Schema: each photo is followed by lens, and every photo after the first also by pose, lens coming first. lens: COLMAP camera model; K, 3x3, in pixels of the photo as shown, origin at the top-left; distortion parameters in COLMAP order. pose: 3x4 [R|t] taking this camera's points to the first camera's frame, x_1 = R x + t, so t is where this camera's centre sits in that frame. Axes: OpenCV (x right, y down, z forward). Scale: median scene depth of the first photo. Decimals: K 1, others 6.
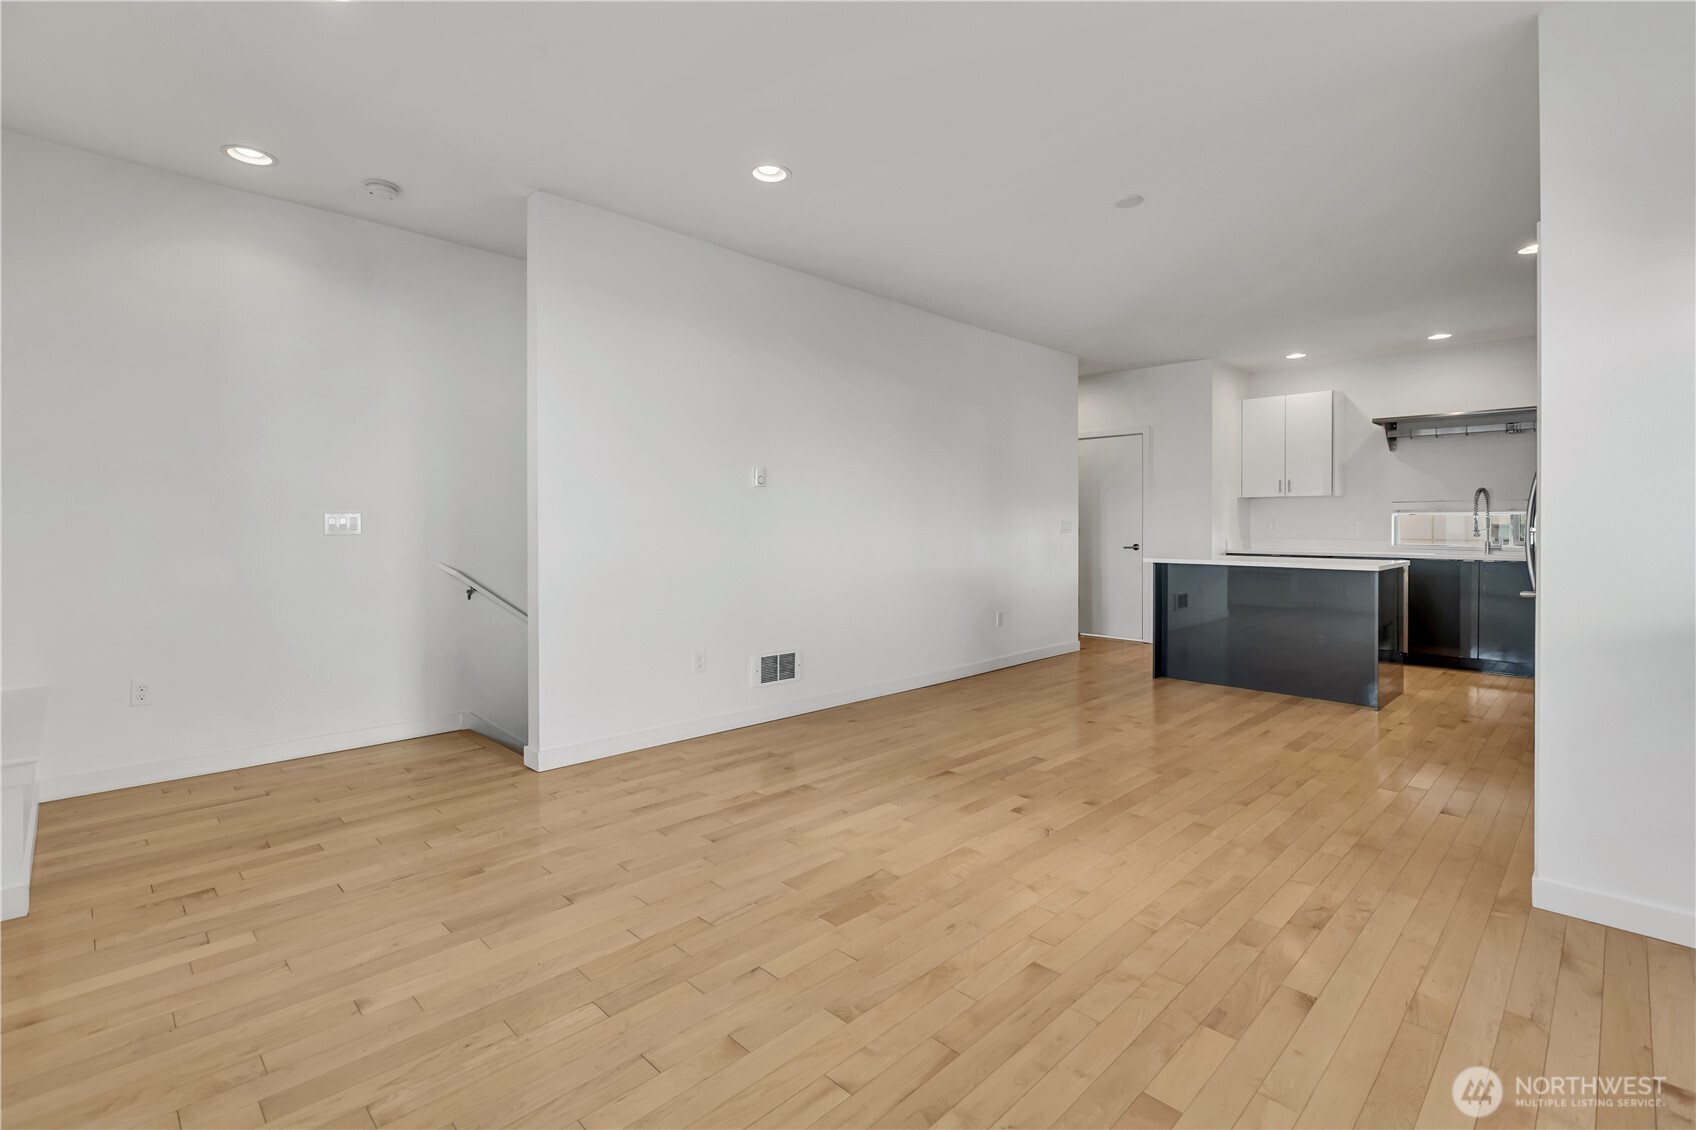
lens RADIAL K [[774.9, 0, 860.7], [0, 774.9, 539.3], [0, 0, 1]] dist [-0.000039, -0.000319]
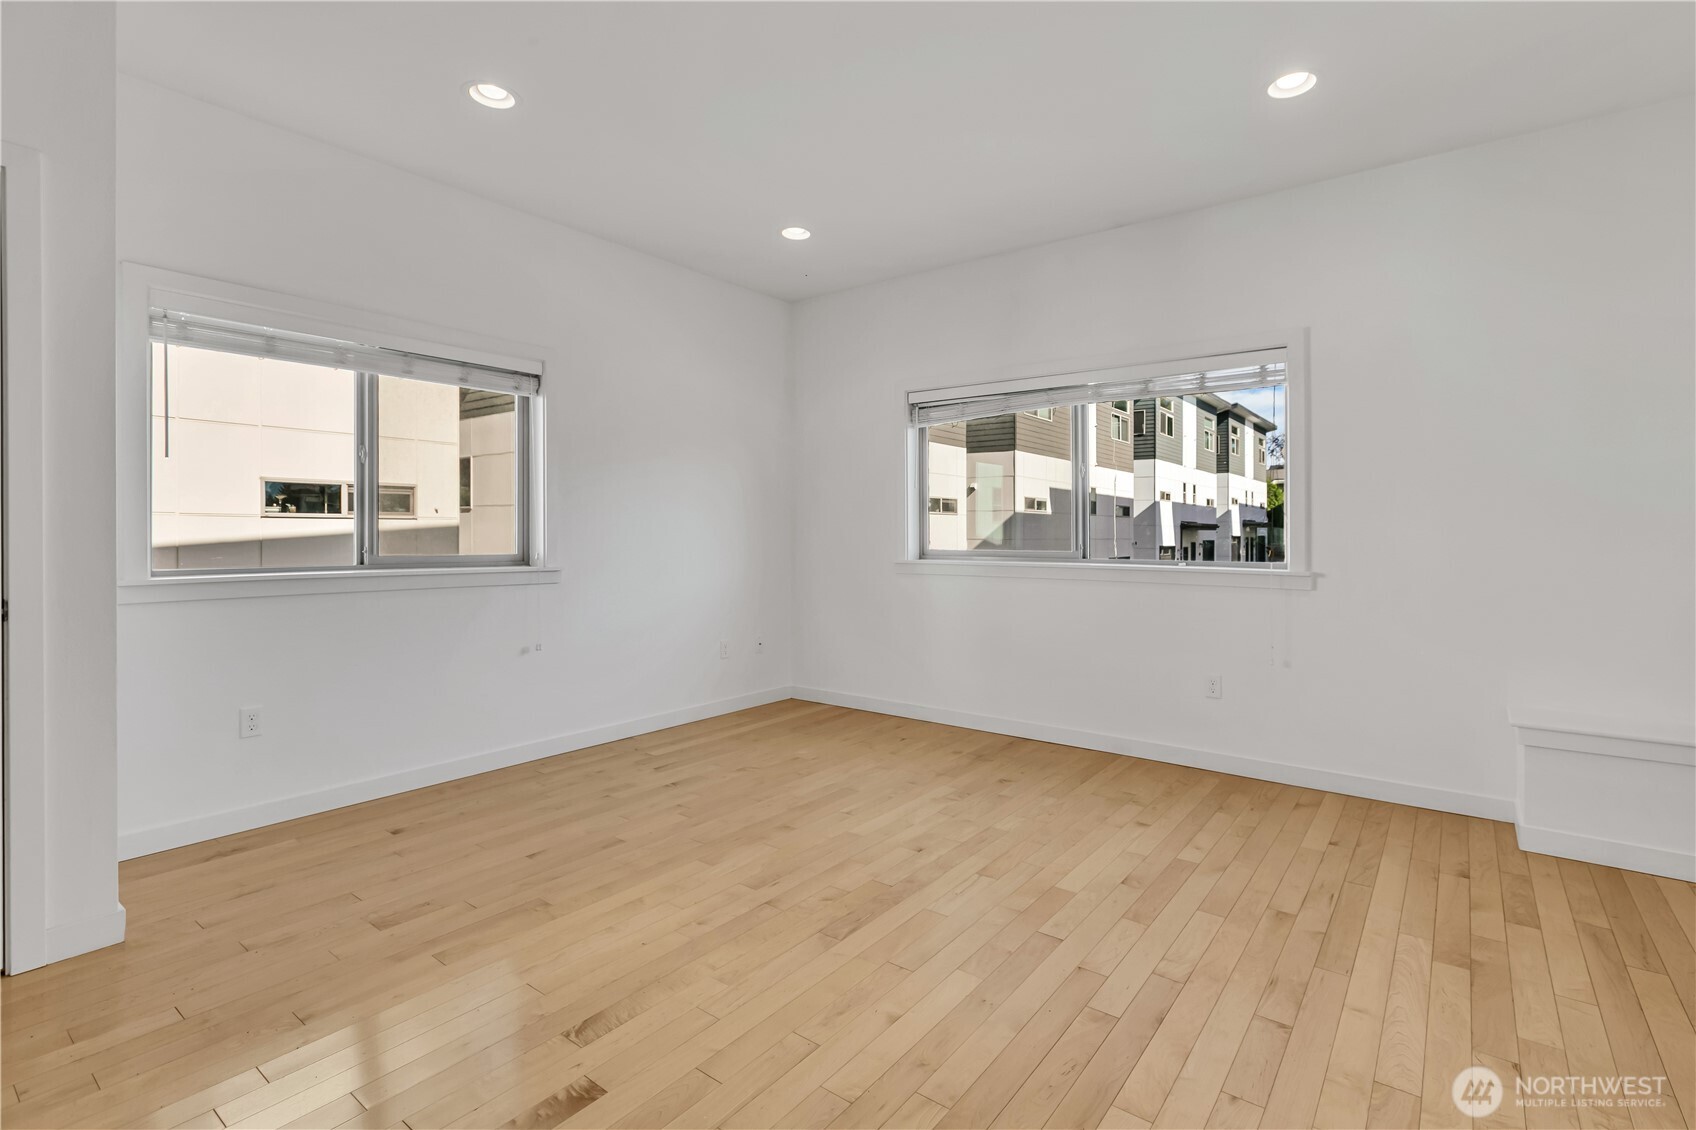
lens RADIAL K [[792.2, 0, 870.8], [0, 792.2, 534.1], [0, 0, 1]] dist [-0.000765, -0.000285]
pose [[-0.991336, -0.003282, -0.131307, 0.087540], [-0.005041, 0.999902, 0.013066, -0.019748], [0.131251, 0.013615, -0.991256, 1.565412]]
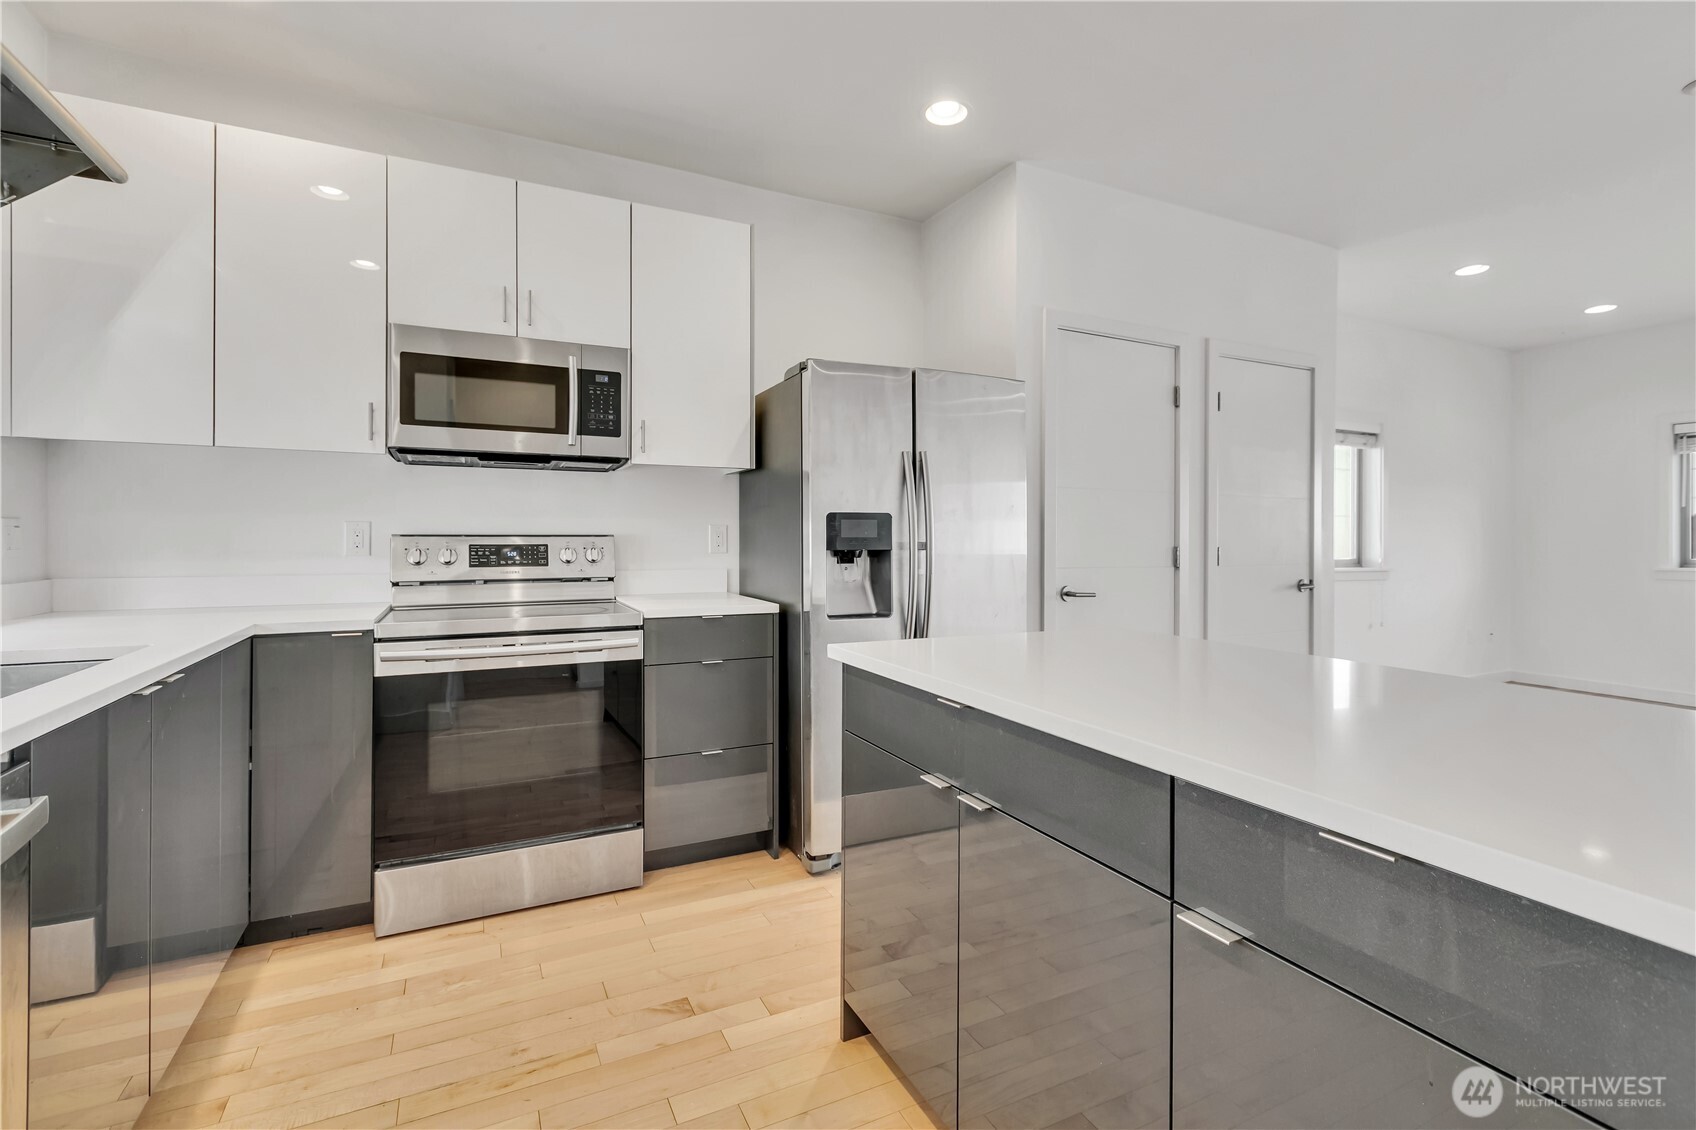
lens RADIAL K [[774.9, 0, 860.7], [0, 774.9, 539.3], [0, 0, 1]] dist [-0.000039, -0.000319]
pose [[-0.949427, -0.006297, 0.313925, 1.036414], [-0.000940, 0.999851, 0.017212, -0.043463], [-0.313987, 0.016047, -0.949292, 2.311784]]
